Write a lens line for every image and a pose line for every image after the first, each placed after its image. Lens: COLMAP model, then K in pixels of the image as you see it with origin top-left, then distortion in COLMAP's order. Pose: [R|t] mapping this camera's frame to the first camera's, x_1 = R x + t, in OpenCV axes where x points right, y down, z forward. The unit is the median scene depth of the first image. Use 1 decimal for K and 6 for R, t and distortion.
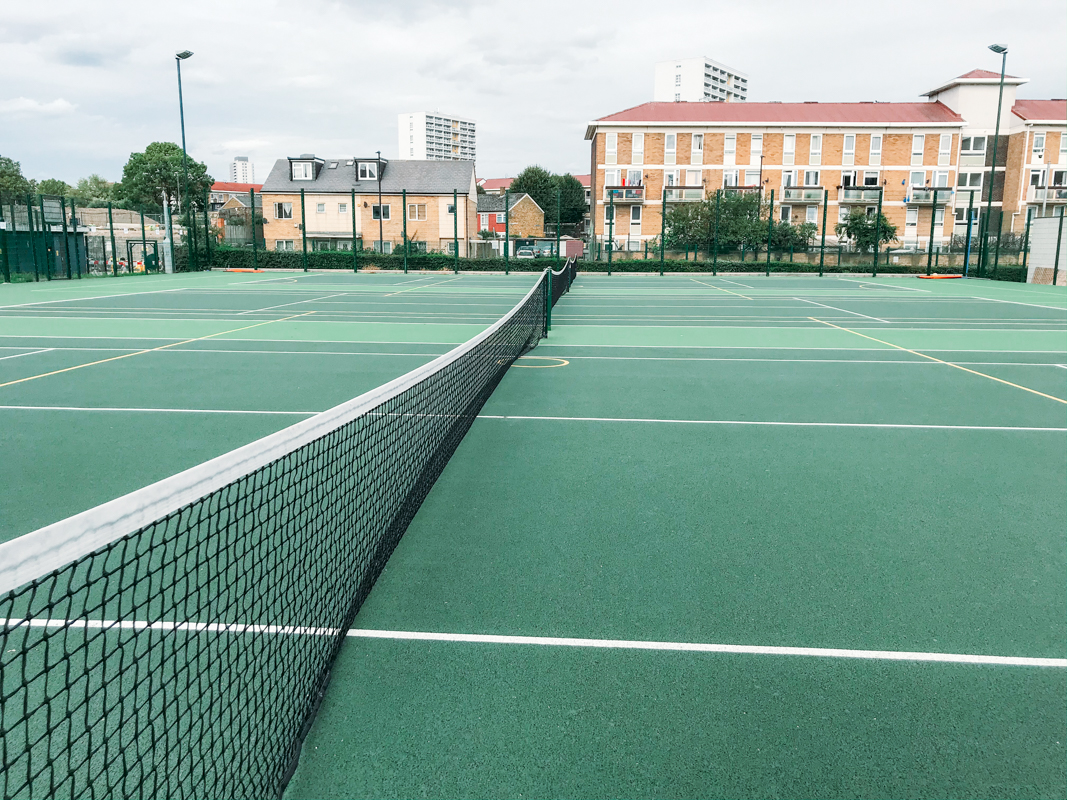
lens RADIAL K [[869.9, 0, 533.9], [0, 869.9, 397.8], [0, 0, 1]] dist [0.027349, -0.036775]
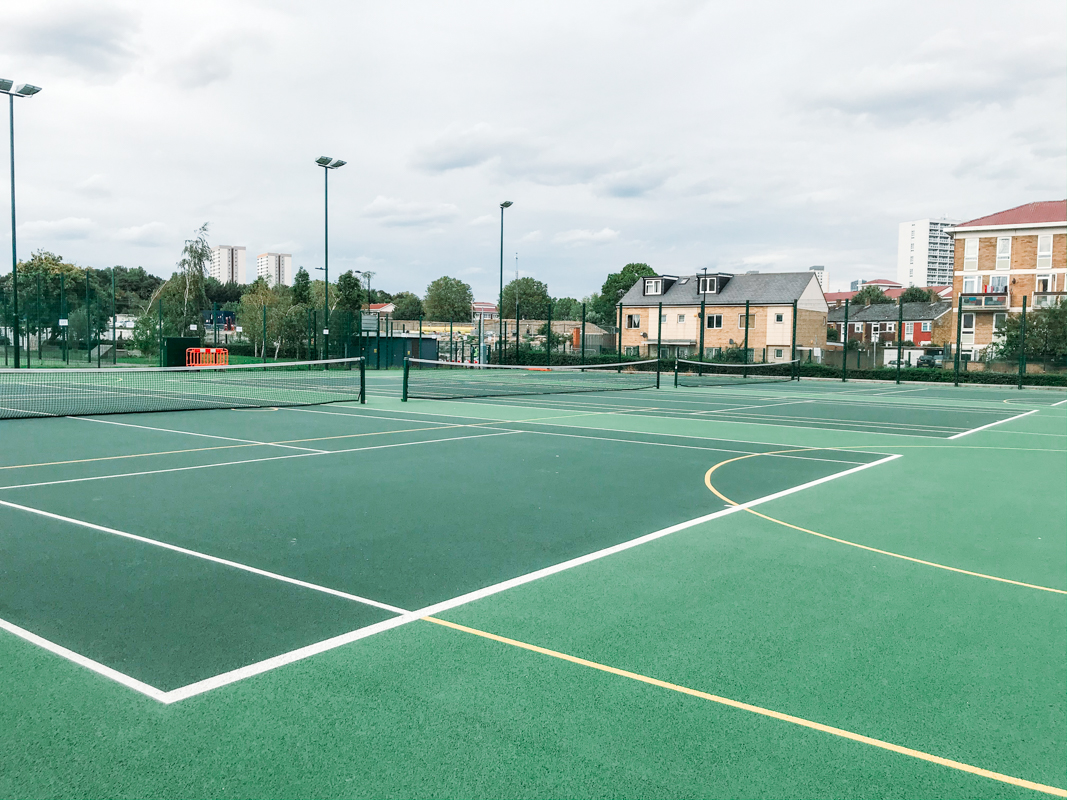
lens RADIAL K [[869.9, 0, 532.8], [0, 869.9, 404.1], [0, 0, 1]] dist [0.027349, -0.036775]
pose [[0.847488, 0.045152, -0.528891, 0.205471], [-0.106603, 0.990553, -0.086254, 0.006715], [0.520001, 0.129480, 0.844295, -0.023918]]
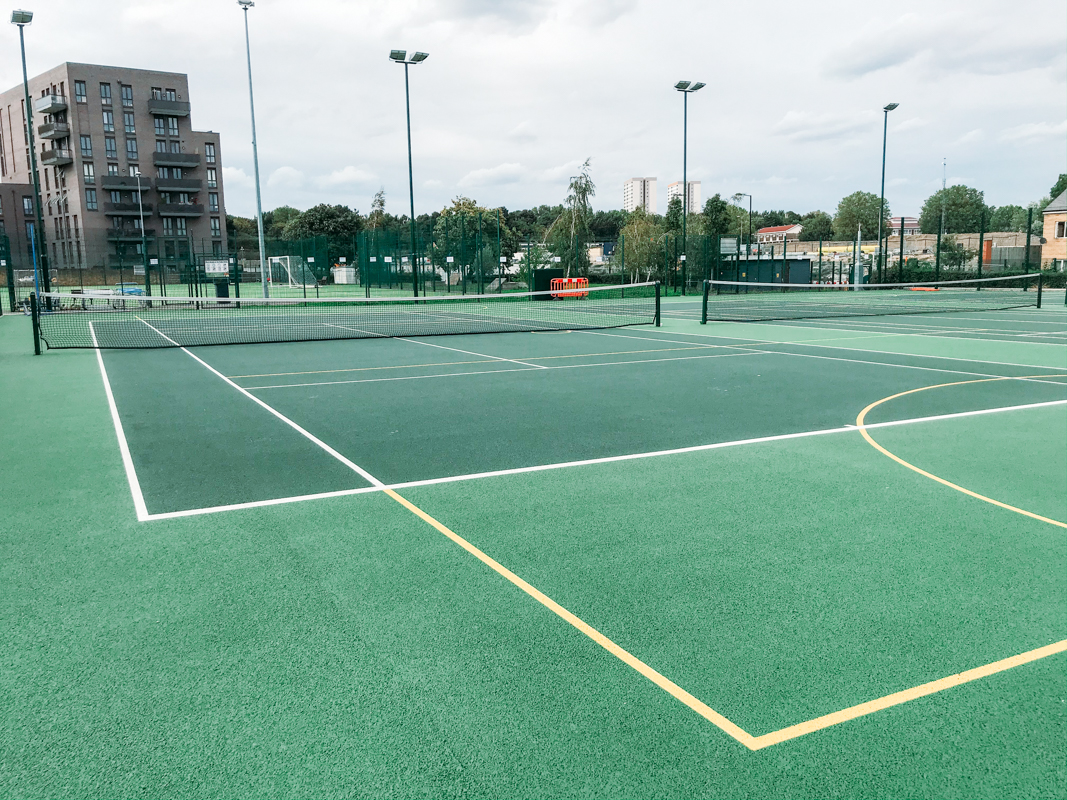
lens RADIAL K [[869.9, 0, 534.2], [0, 869.9, 405.0], [0, 0, 1]] dist [0.027349, -0.036775]
pose [[0.525770, 0.113711, -0.842992, 0.237983], [-0.129259, 0.990196, 0.052949, 0.004087], [0.840749, 0.081126, 0.535313, -0.003177]]
